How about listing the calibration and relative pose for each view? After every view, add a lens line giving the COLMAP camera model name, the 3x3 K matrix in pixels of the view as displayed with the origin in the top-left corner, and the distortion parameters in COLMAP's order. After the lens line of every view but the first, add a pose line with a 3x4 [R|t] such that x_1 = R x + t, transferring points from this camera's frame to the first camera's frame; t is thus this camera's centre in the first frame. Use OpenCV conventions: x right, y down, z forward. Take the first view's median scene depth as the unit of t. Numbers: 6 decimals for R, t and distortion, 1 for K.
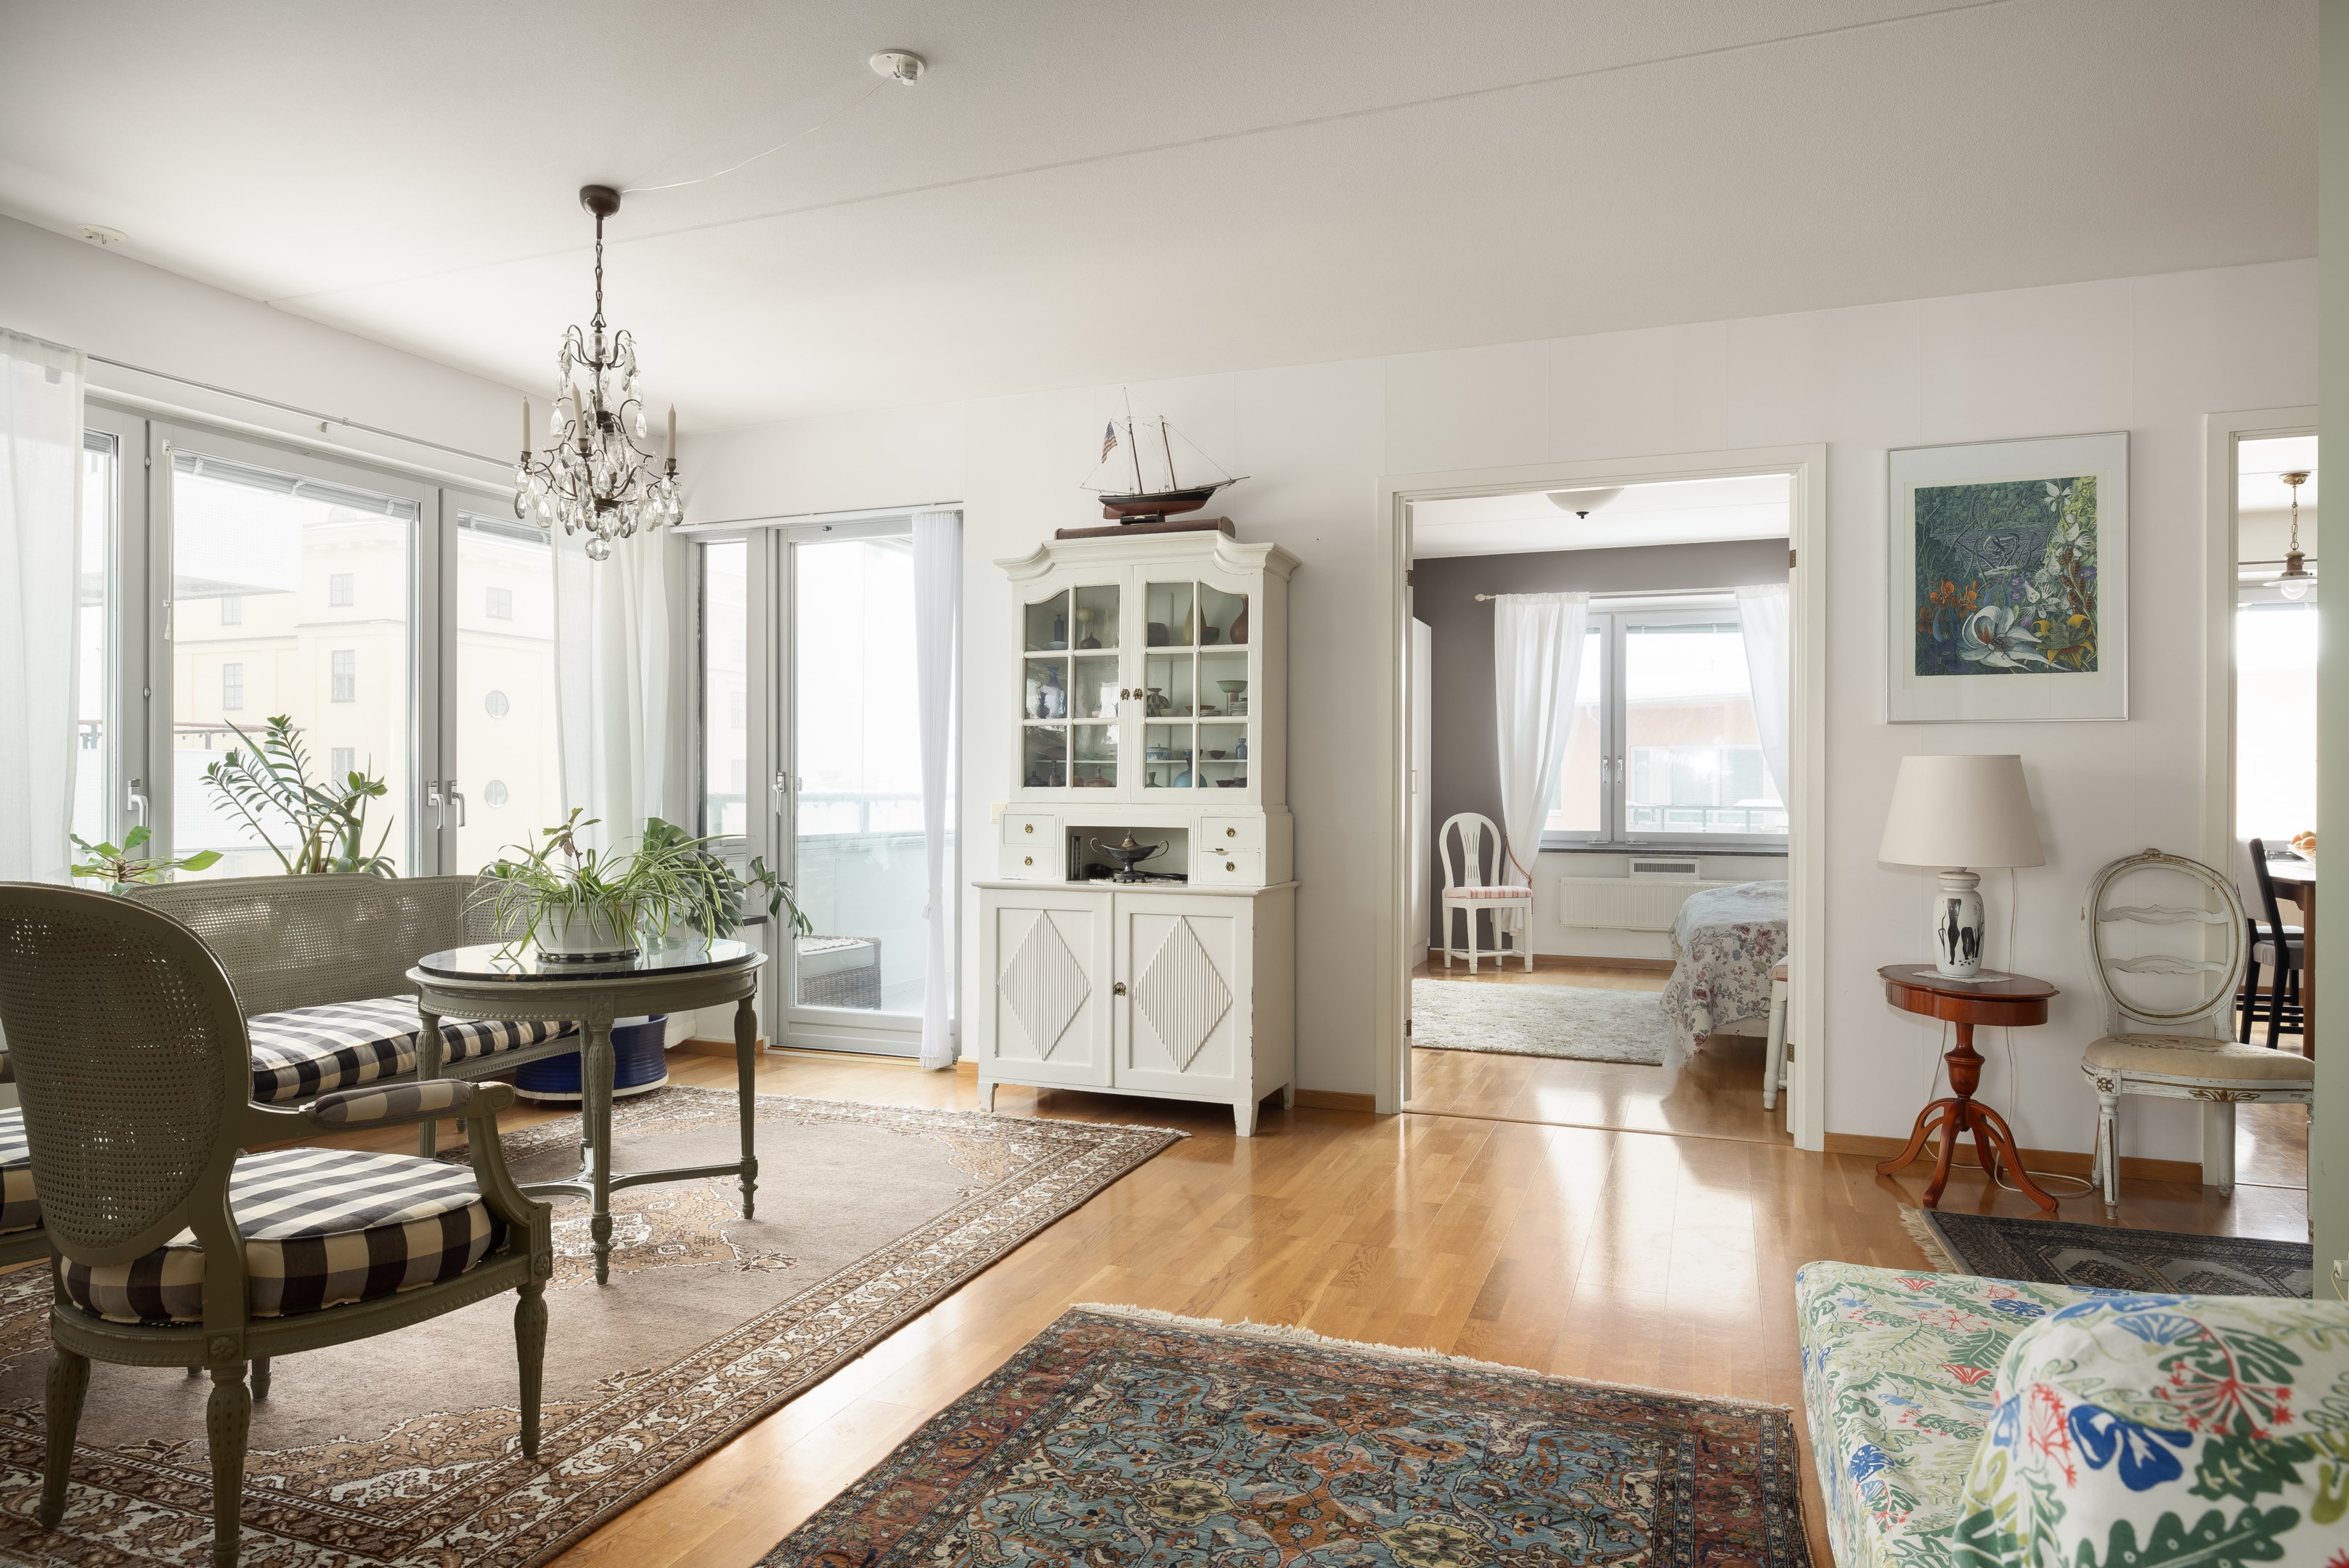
lens RADIAL K [[1415.6, 0, 1174.7], [0, 1415.6, 797.0], [0, 0, 1]] dist [-0.000462, 0.000307]
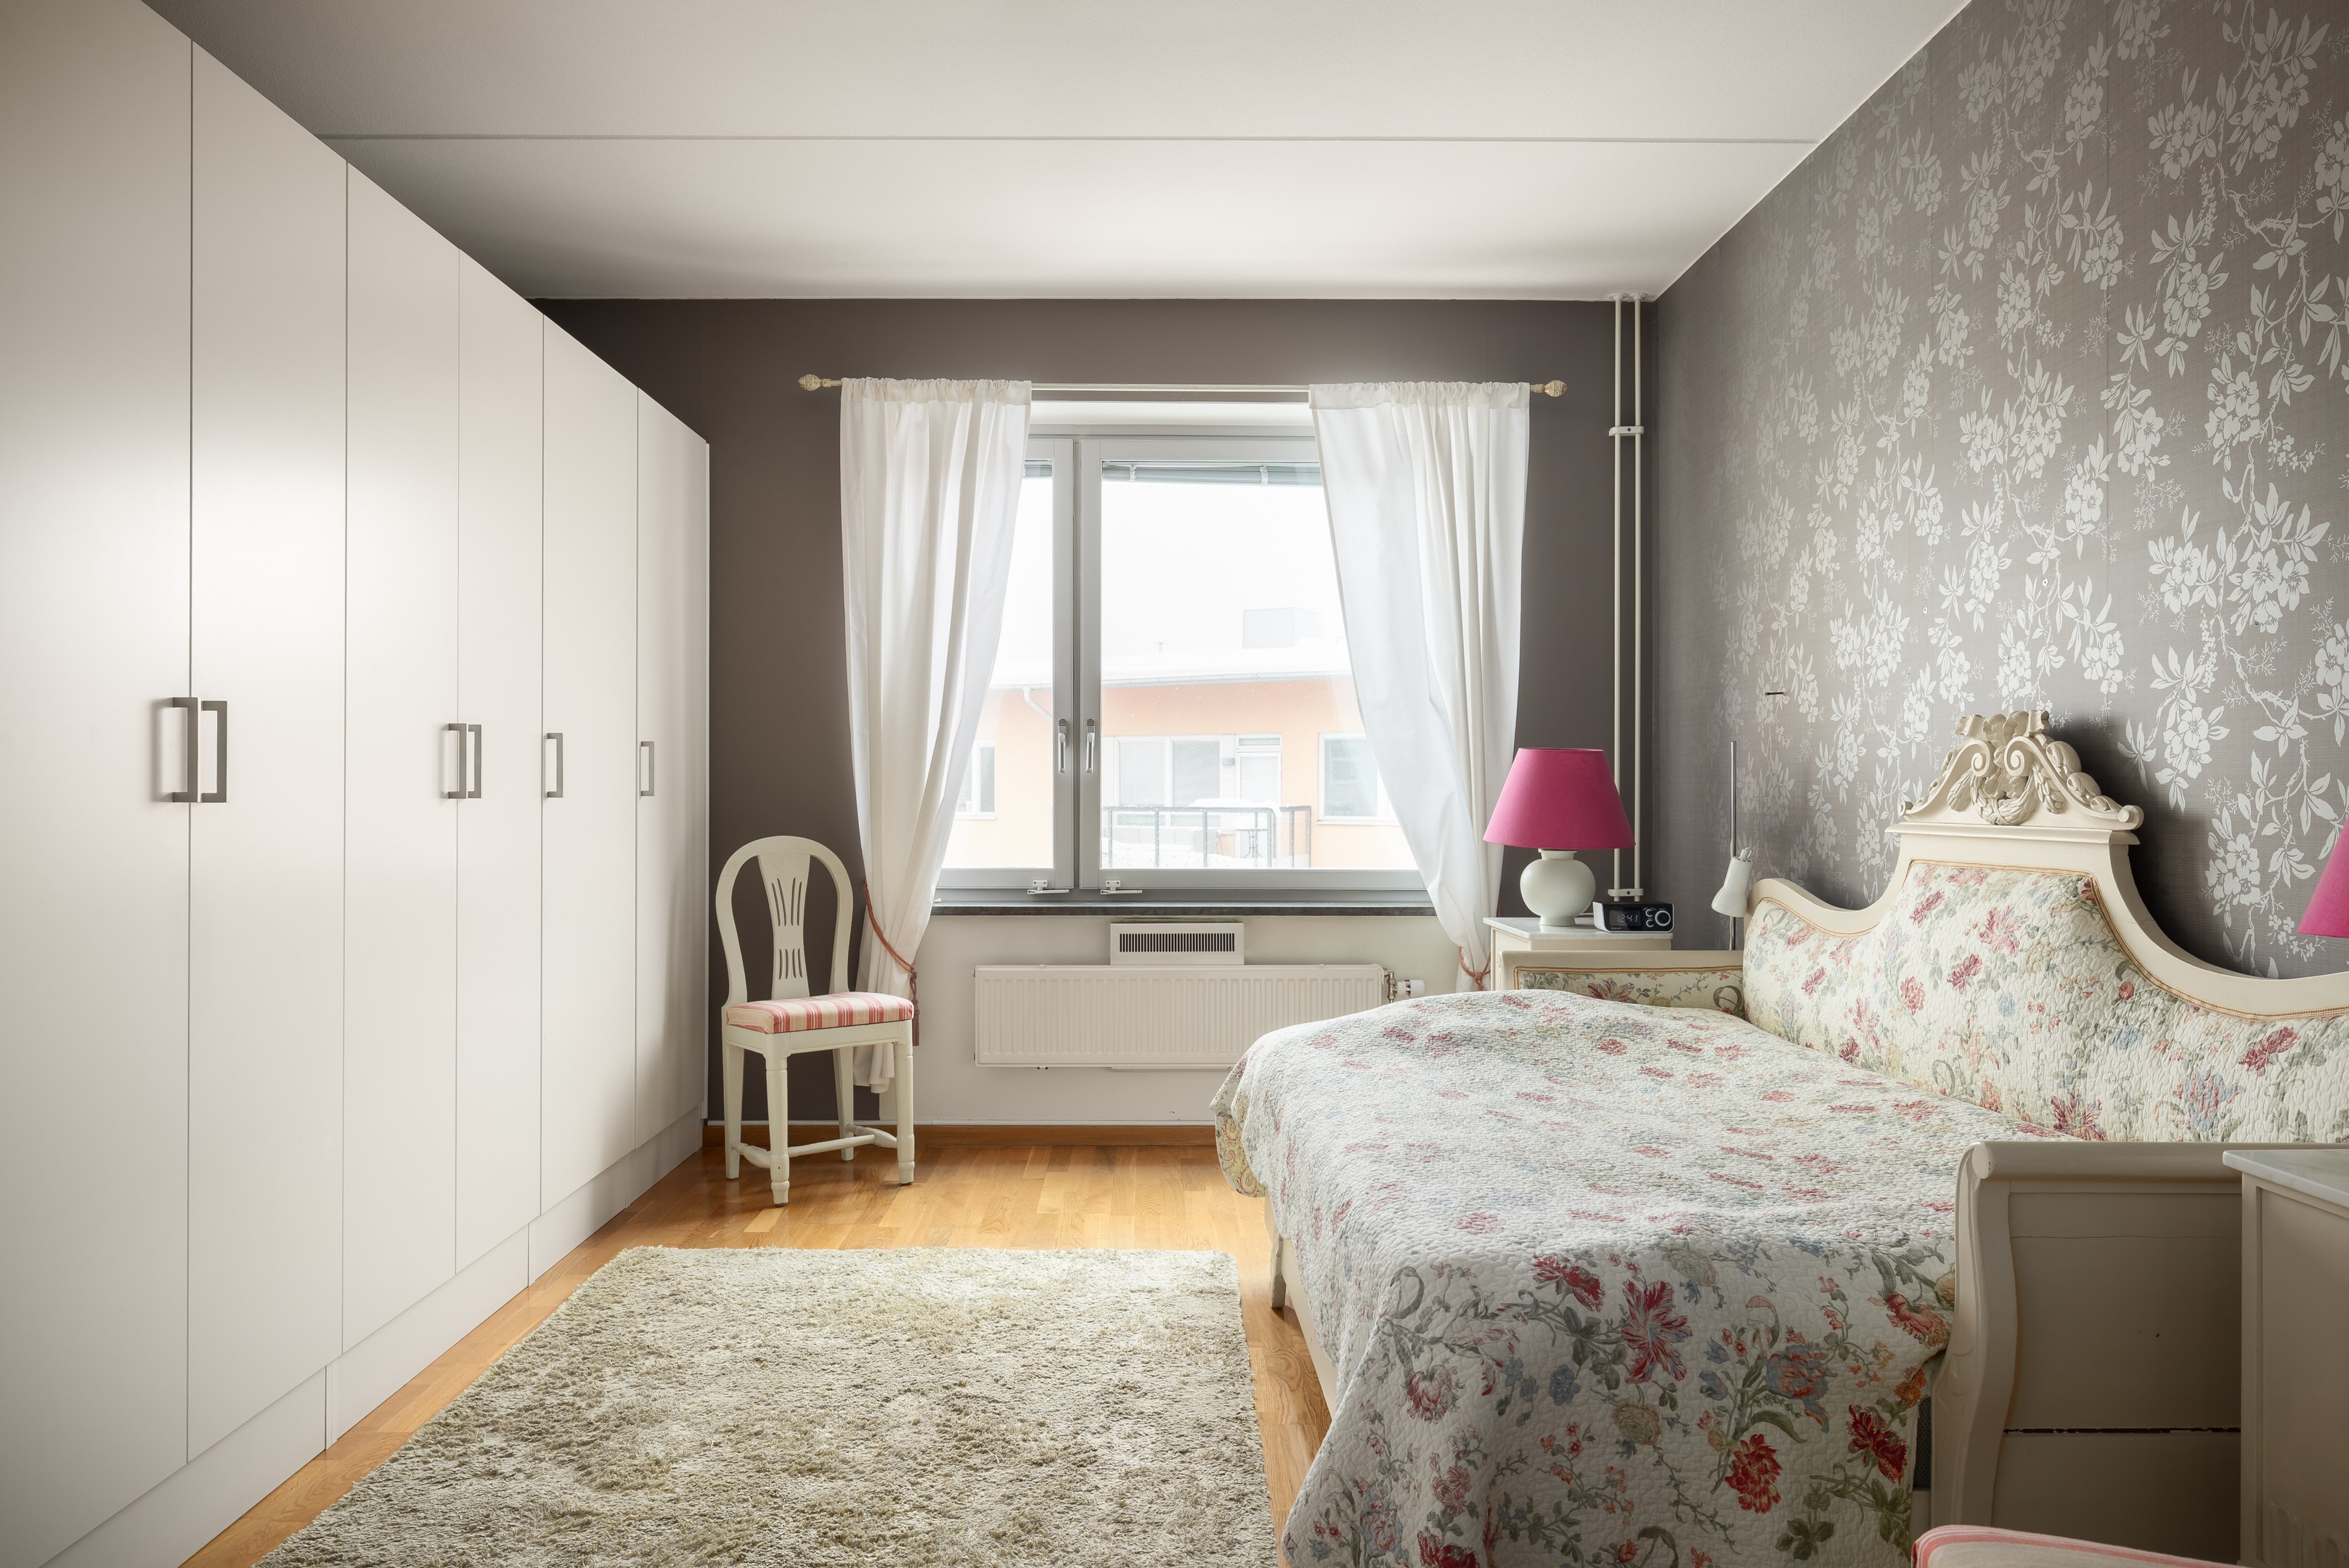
lens RADIAL K [[1498.7, 0, 1171.7], [0, 1498.7, 770.8], [0, 0, 1]] dist [0.003516, 0.000923]
pose [[0.927947, 0.002213, 0.372706, 0.143793], [0.004081, 0.999862, -0.016098, -0.002038], [-0.372690, 0.016459, 0.927810, 0.499074]]
